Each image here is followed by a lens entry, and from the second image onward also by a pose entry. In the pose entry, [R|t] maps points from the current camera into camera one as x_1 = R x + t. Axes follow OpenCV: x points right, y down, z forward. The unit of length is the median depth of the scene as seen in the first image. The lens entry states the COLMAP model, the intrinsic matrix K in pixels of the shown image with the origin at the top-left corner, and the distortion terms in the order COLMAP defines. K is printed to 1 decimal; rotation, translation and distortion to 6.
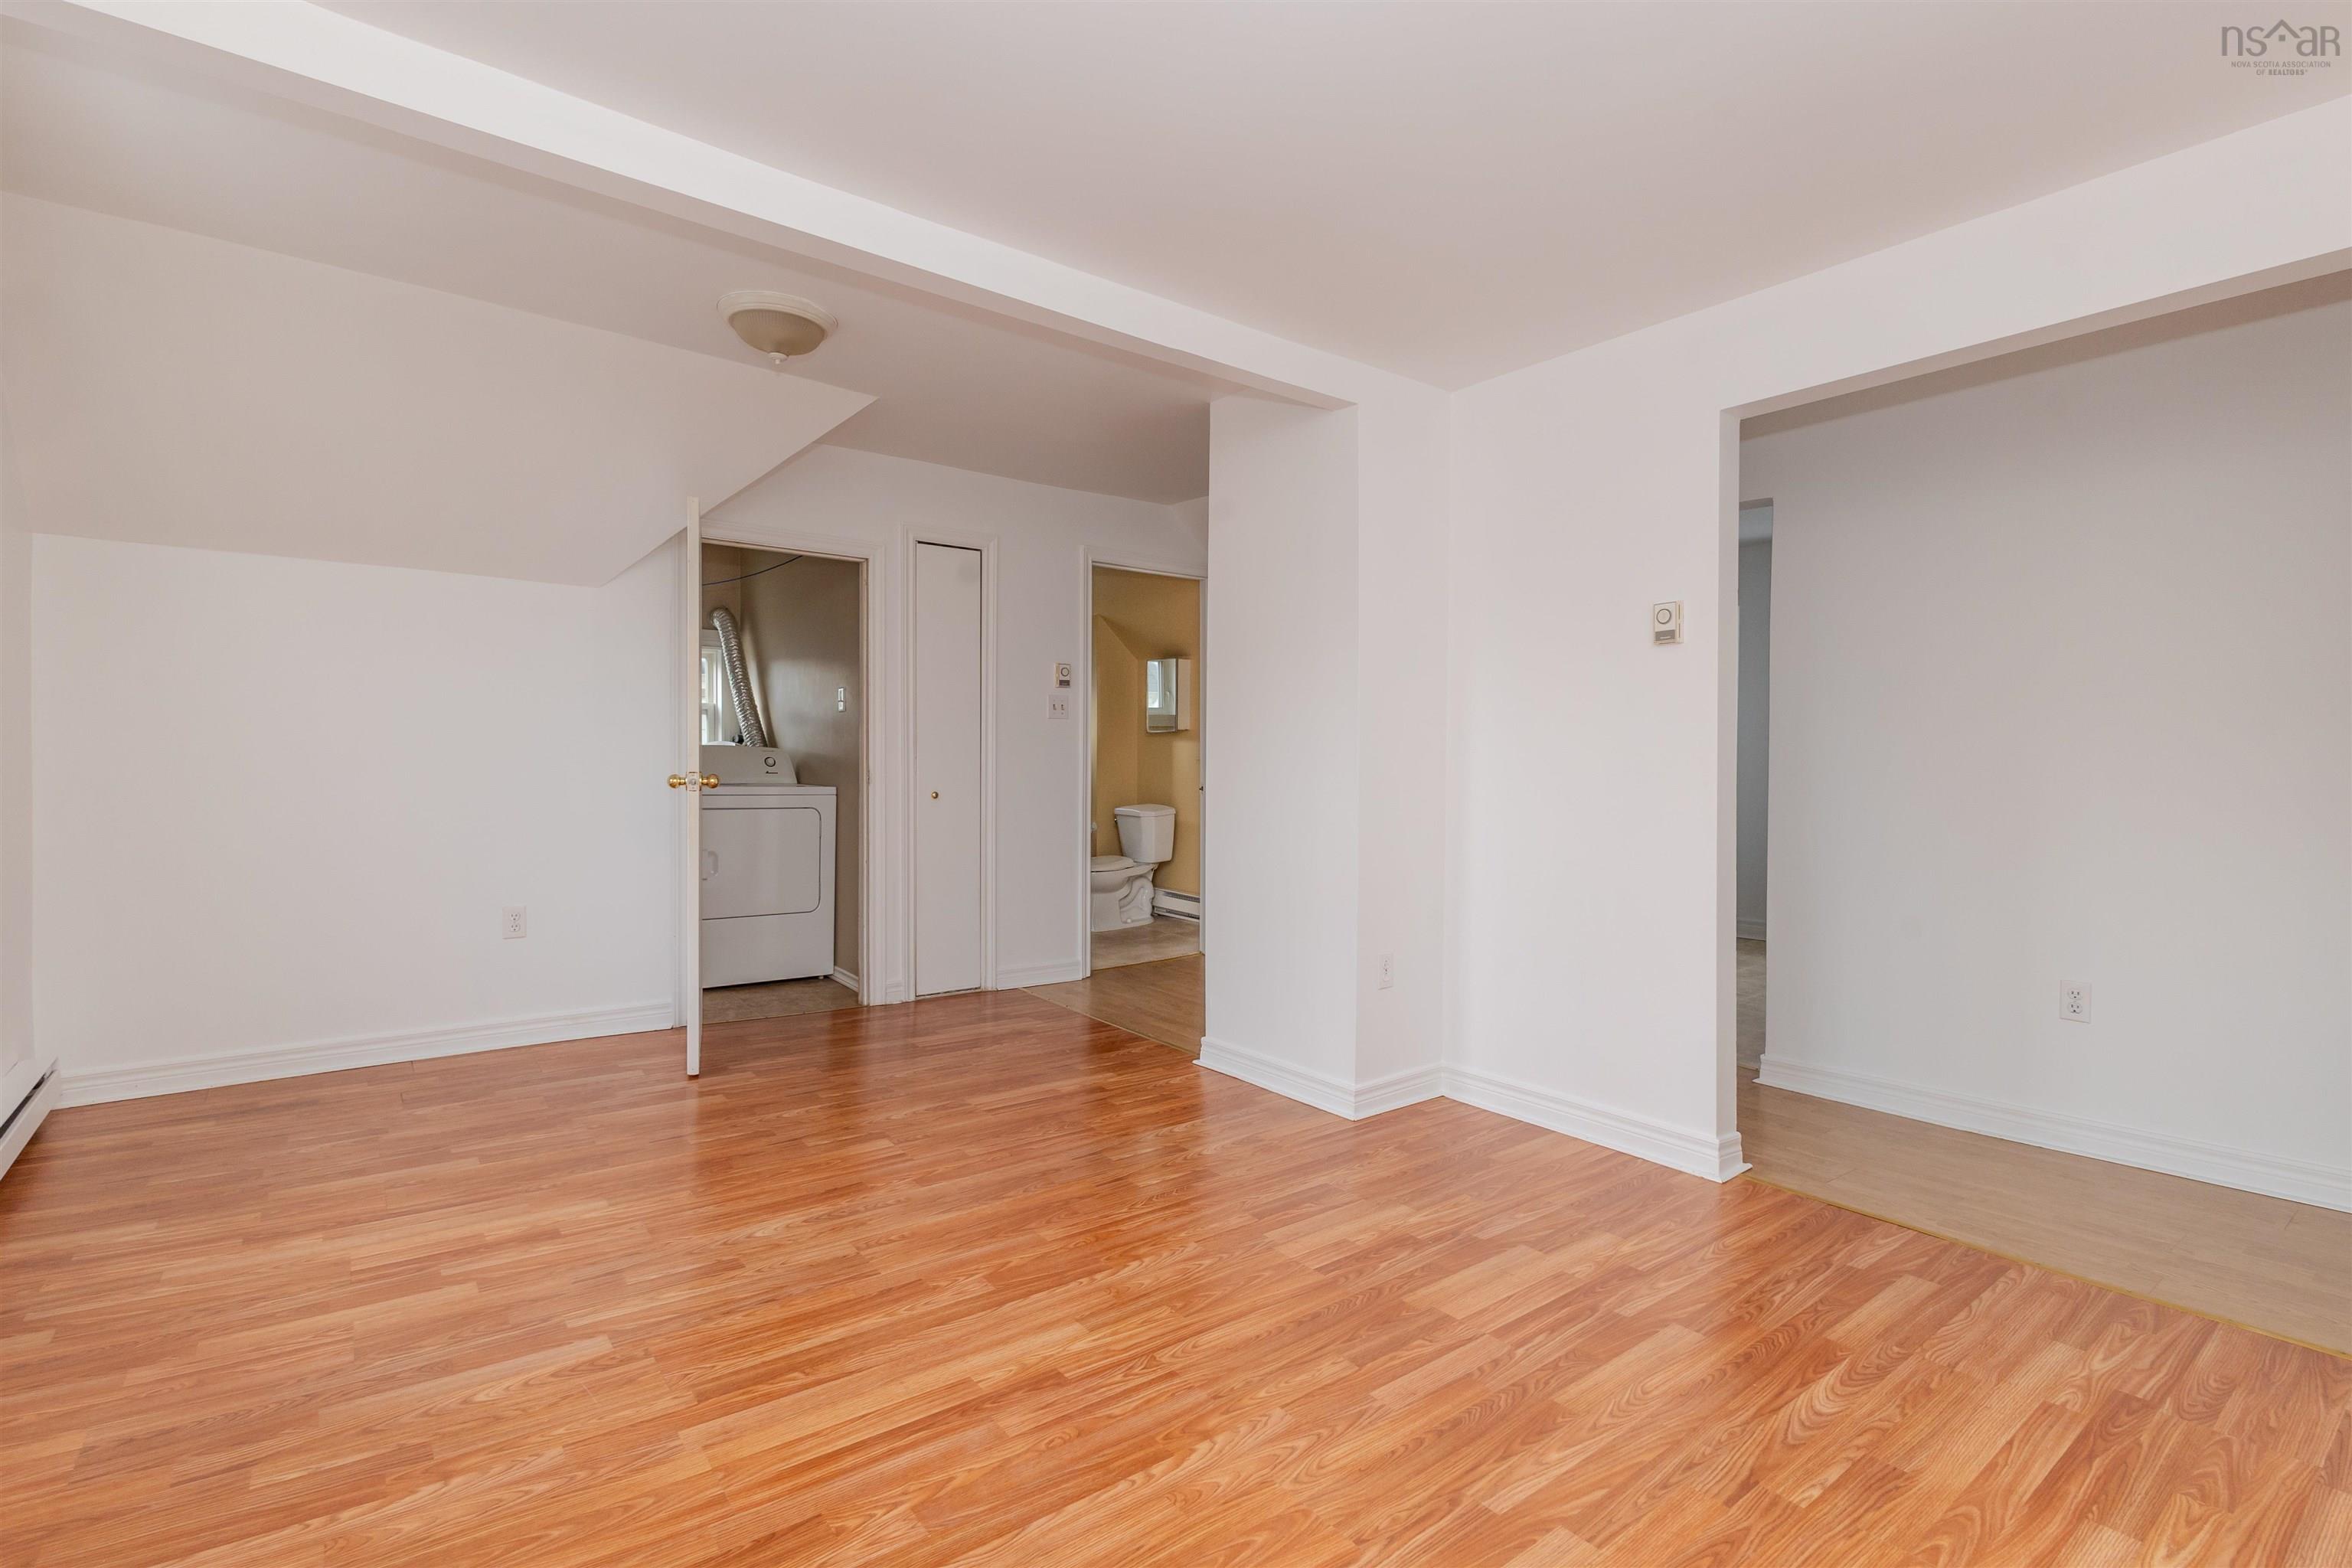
lens RADIAL K [[1061.6, 0, 1184.7], [0, 1061.6, 785.1], [0, 0, 1]] dist [-0.033290, -0.000381]
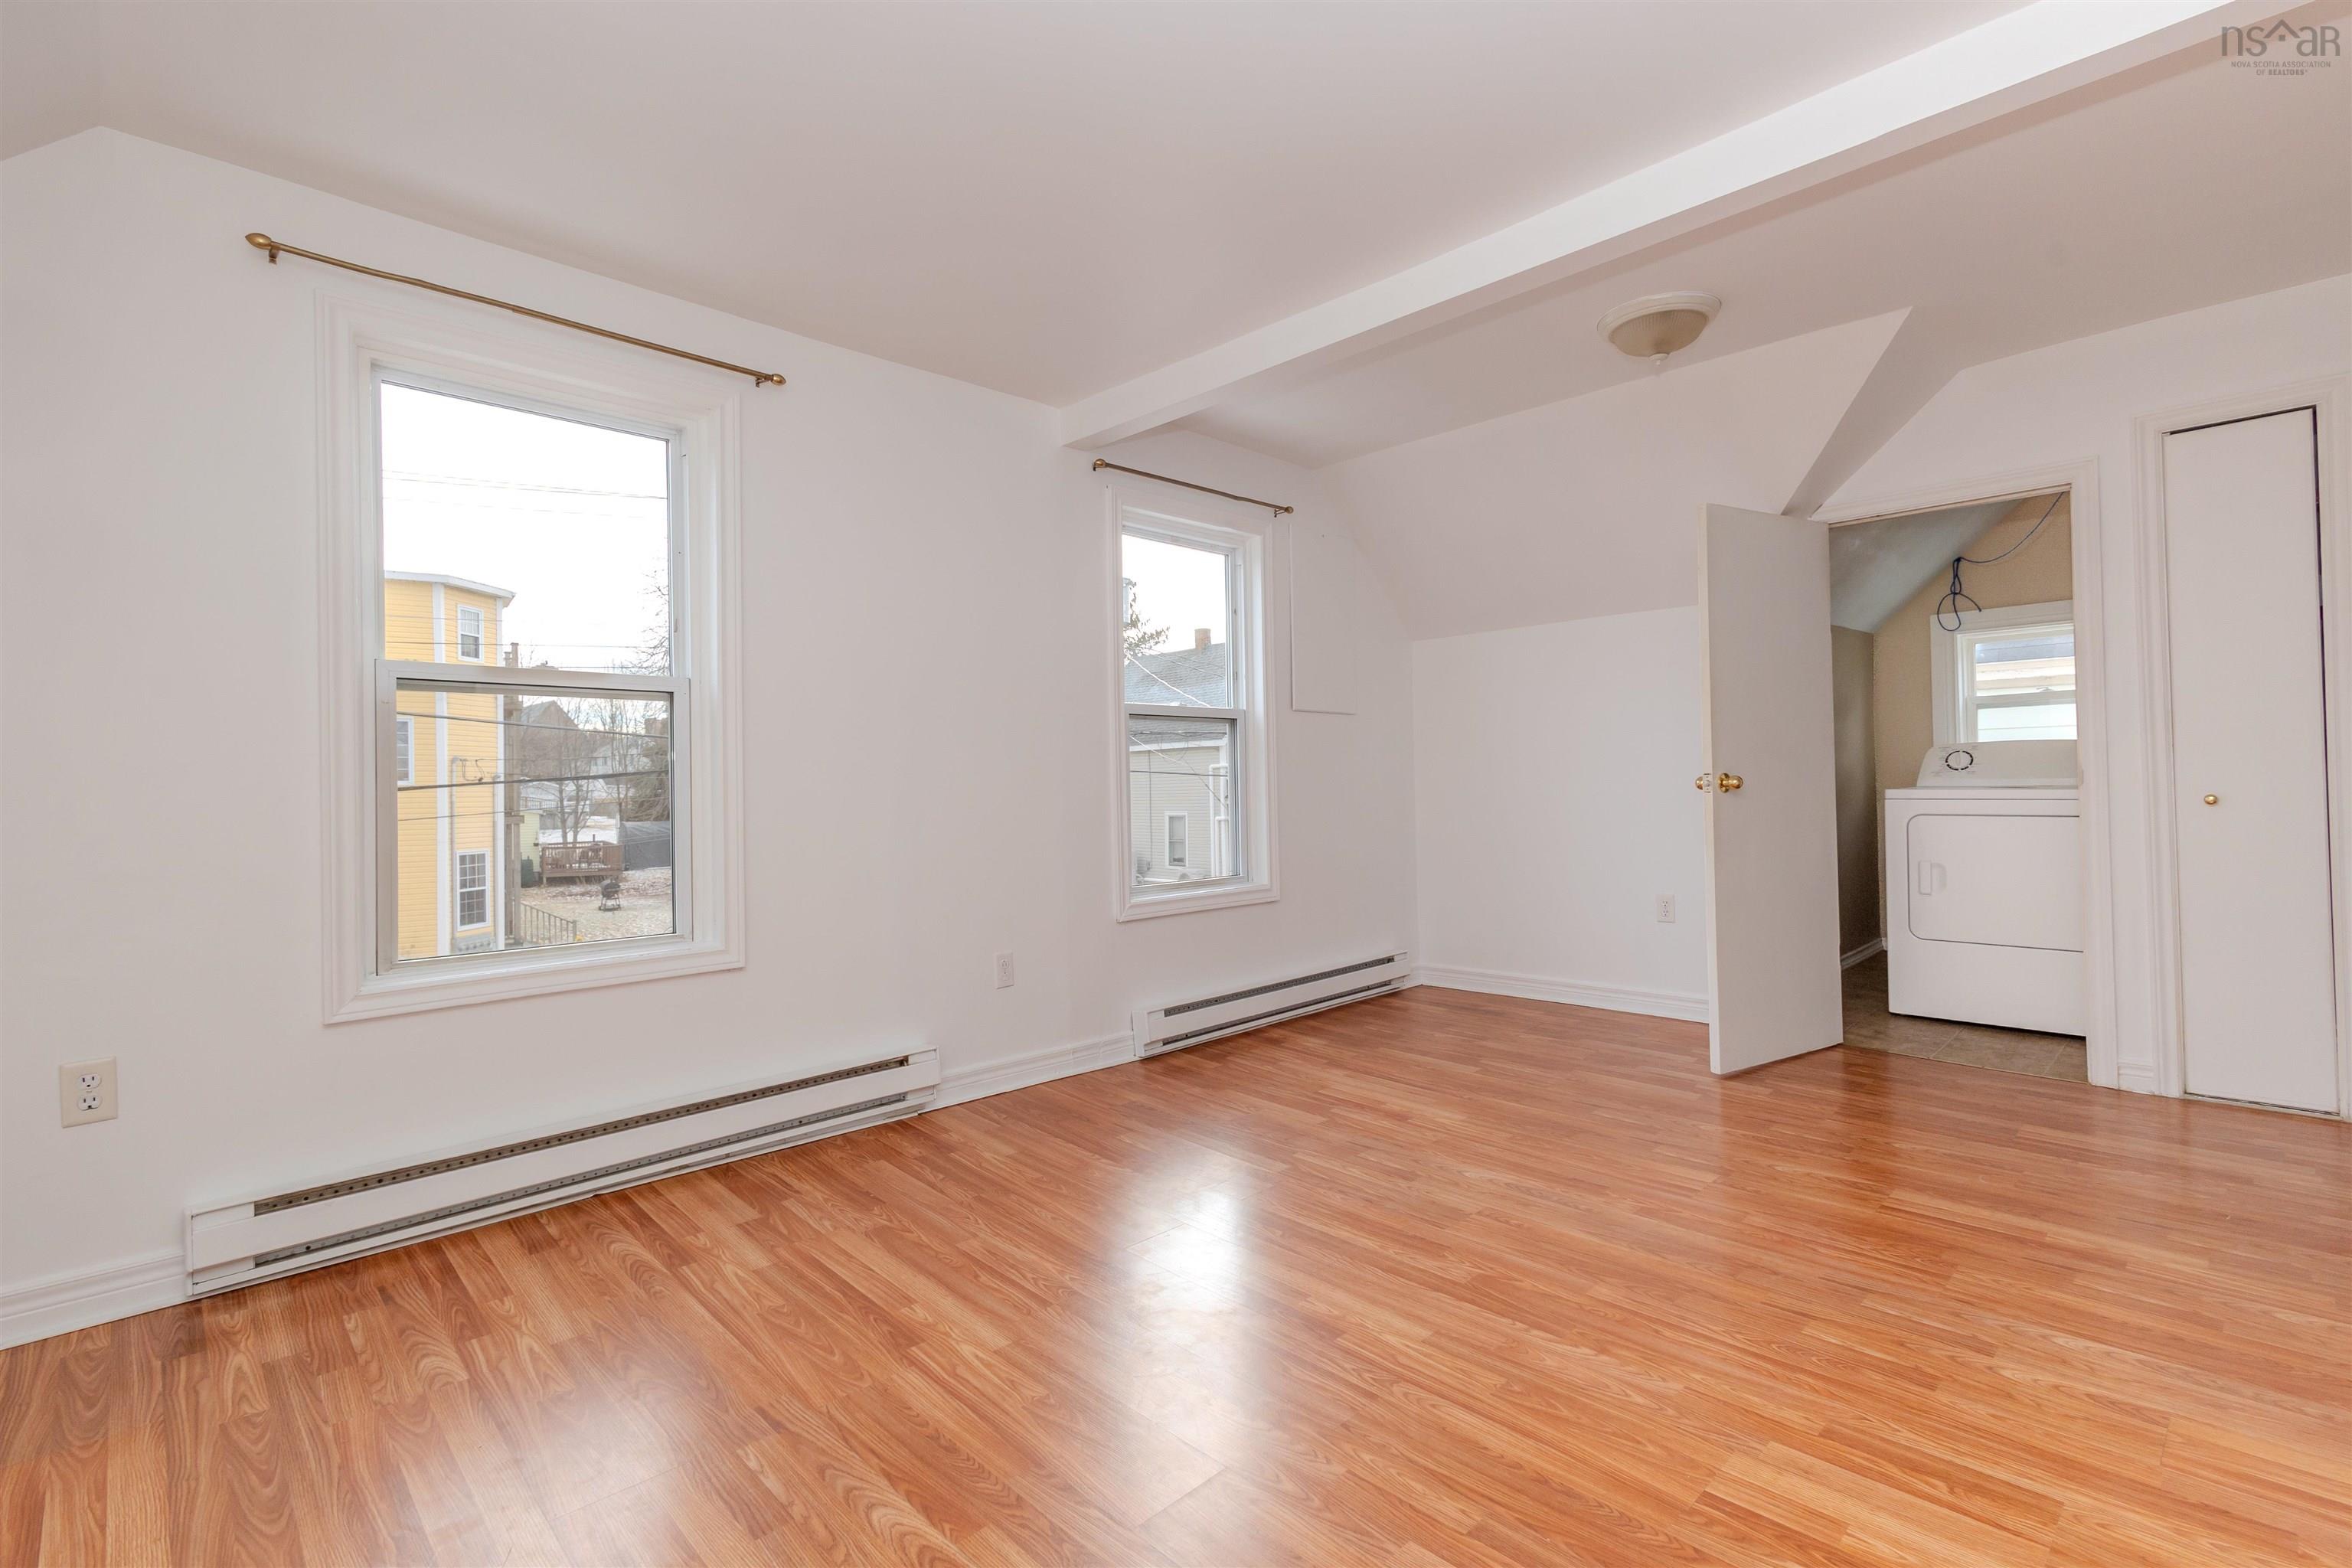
lens RADIAL K [[1061.6, 0, 1184.7], [0, 1061.6, 785.1], [0, 0, 1]] dist [-0.033290, -0.000381]
pose [[0.134467, 0.008108, -0.990885, 0.675576], [-0.009585, 0.999930, 0.006881, -0.006896], [0.990872, 0.008572, 0.134536, 0.507102]]
